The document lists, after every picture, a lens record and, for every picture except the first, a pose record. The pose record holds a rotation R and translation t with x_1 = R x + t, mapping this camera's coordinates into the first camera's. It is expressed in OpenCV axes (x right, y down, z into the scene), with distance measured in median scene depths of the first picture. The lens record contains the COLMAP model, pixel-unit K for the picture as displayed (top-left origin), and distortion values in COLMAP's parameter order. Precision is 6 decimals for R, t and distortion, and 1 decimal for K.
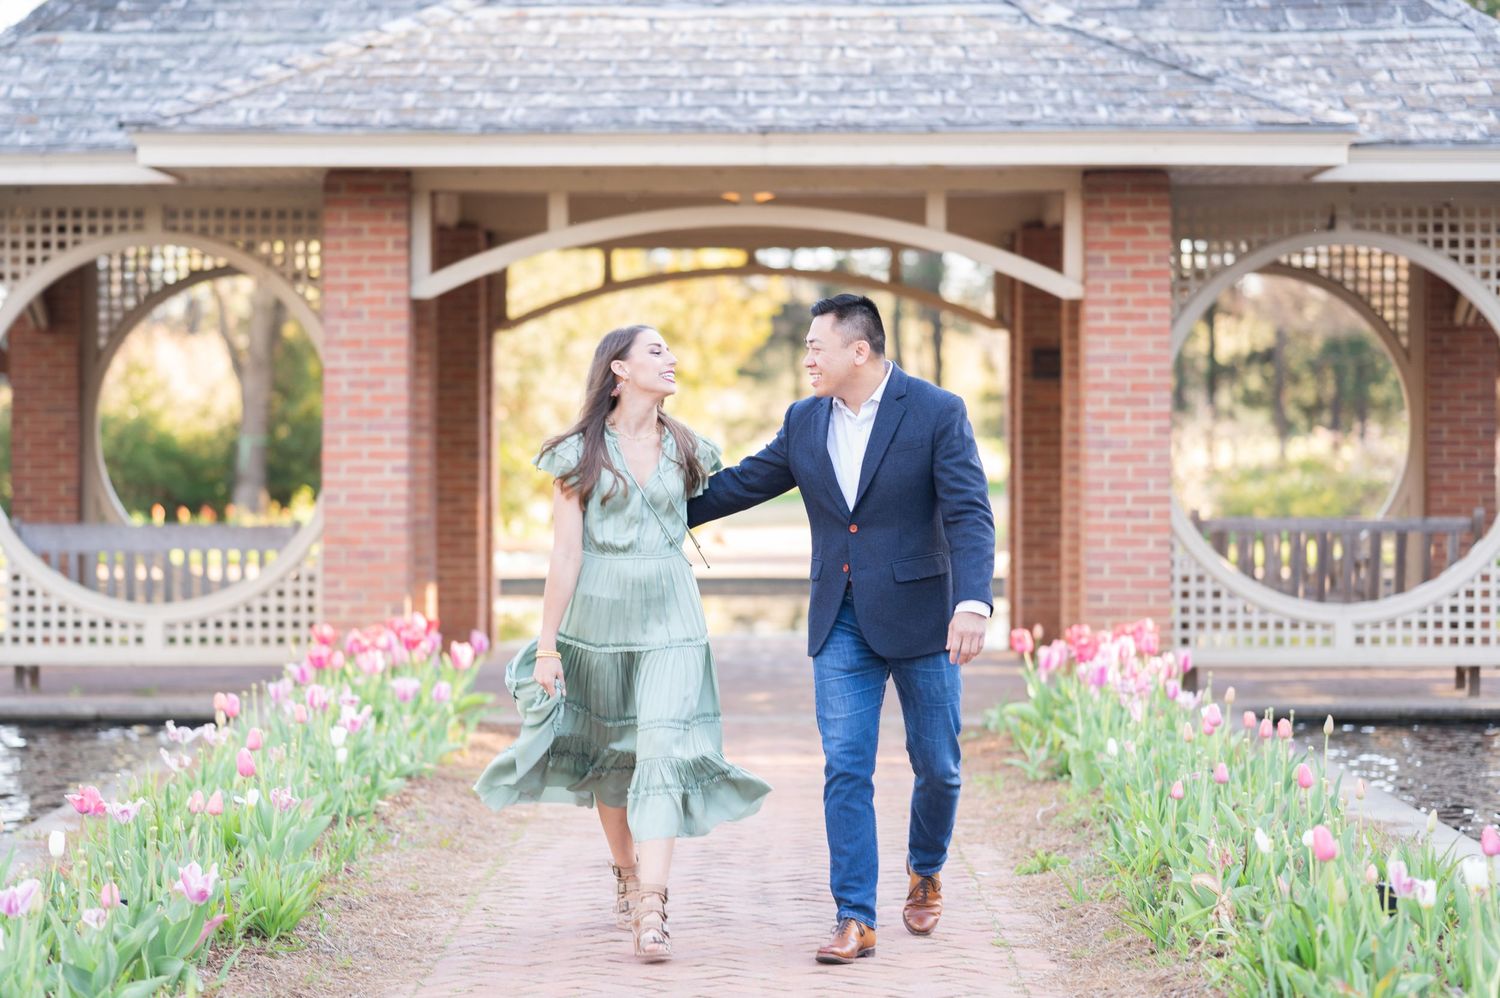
lens RADIAL K [[3660.5, 0, 750.0], [0, 3660.5, 499.0], [0, 0, 1]] dist [0.020624, -0.512196]
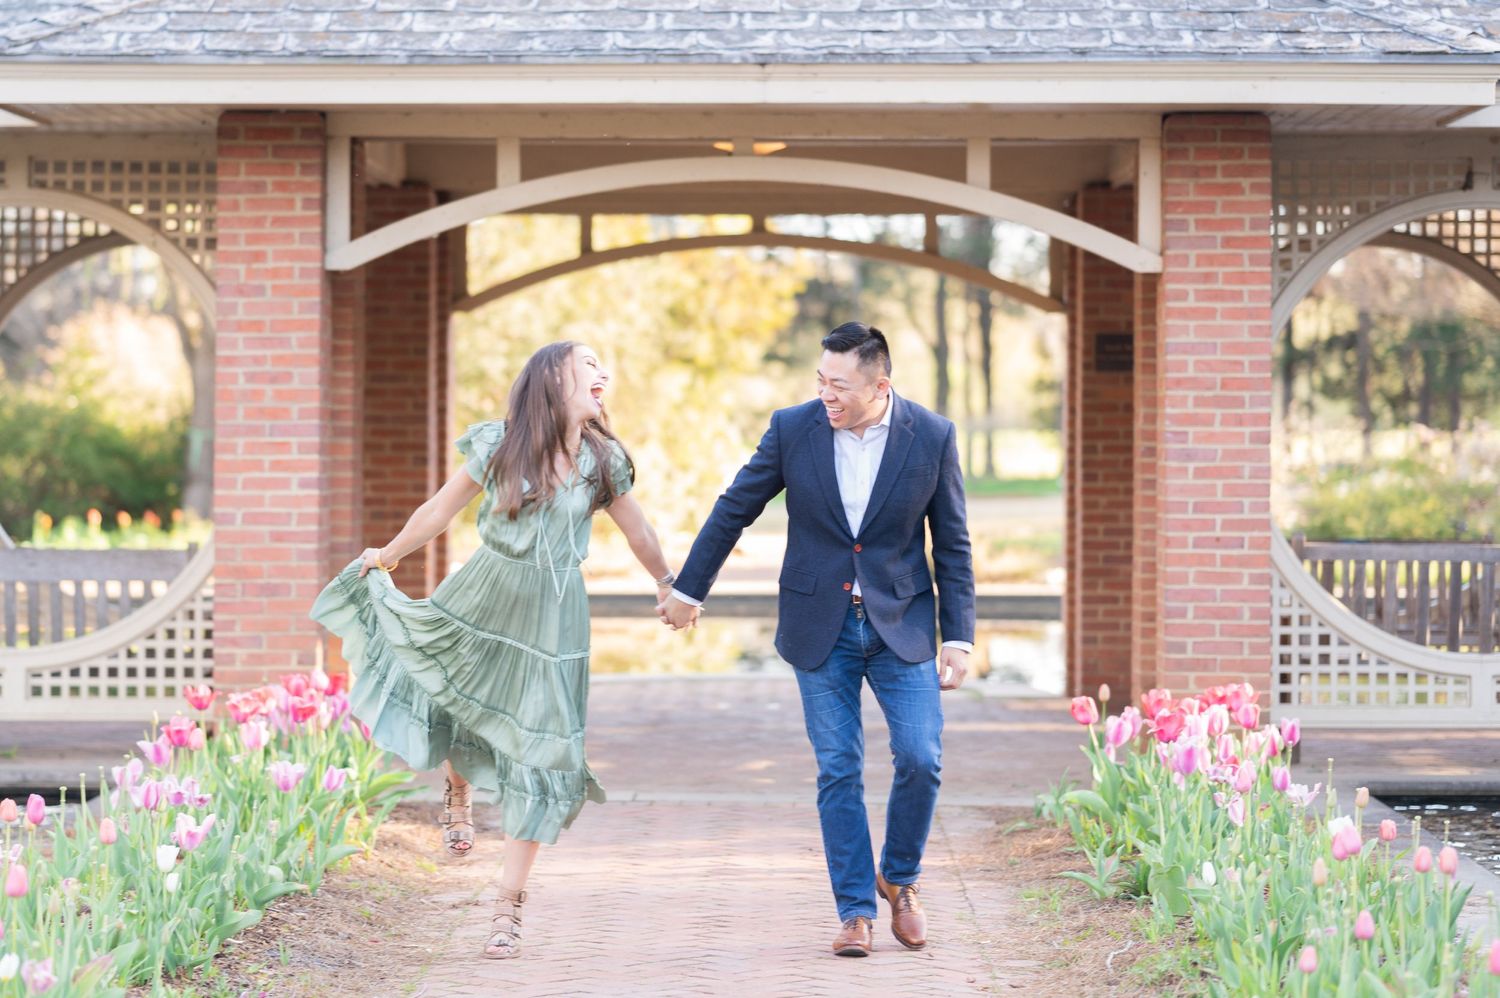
lens RADIAL K [[3726.7, 0, 750.0], [0, 3726.7, 499.0], [0, 0, 1]] dist [-0.033468, 0.334770]
pose [[0.999917, 0.003561, -0.012416, 0.011099], [-0.003504, 0.999983, 0.004587, -0.008704], [0.012432, -0.004543, 0.999912, 0.182595]]
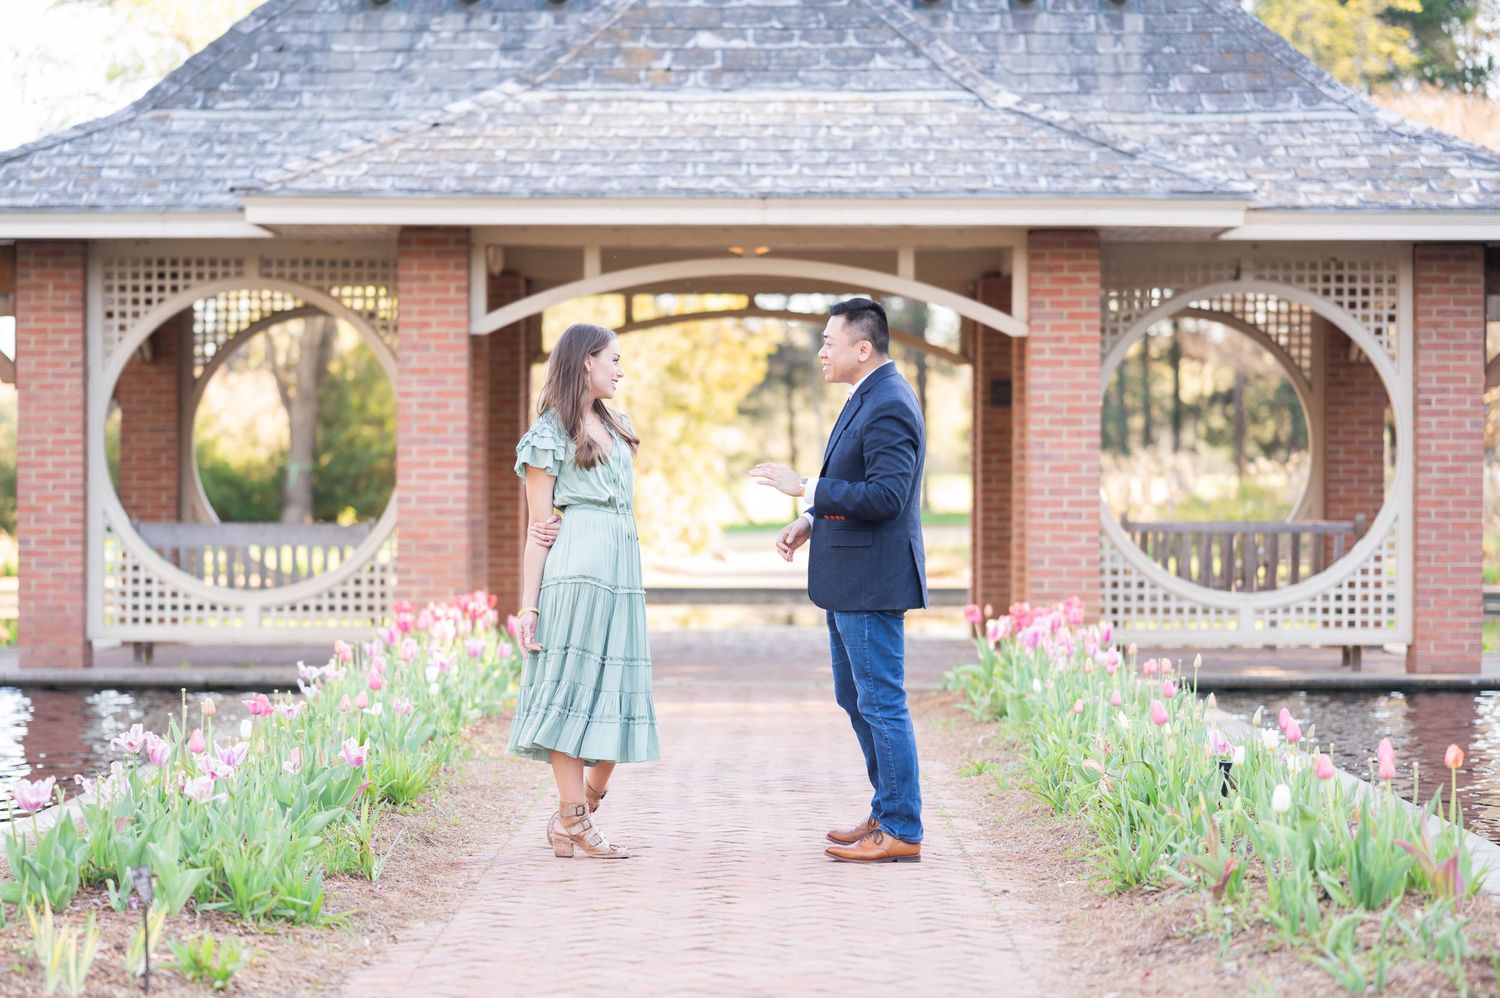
lens RADIAL K [[3659.4, 0, 797.6], [0, 3659.4, 641.2], [0, 0, 1]] dist [-0.017436, 0.118086]
pose [[0.999887, 0.002107, 0.014892, -0.002632], [-0.002493, 0.999660, 0.025937, 0.014621], [-0.014832, -0.025972, 0.999553, -0.206615]]
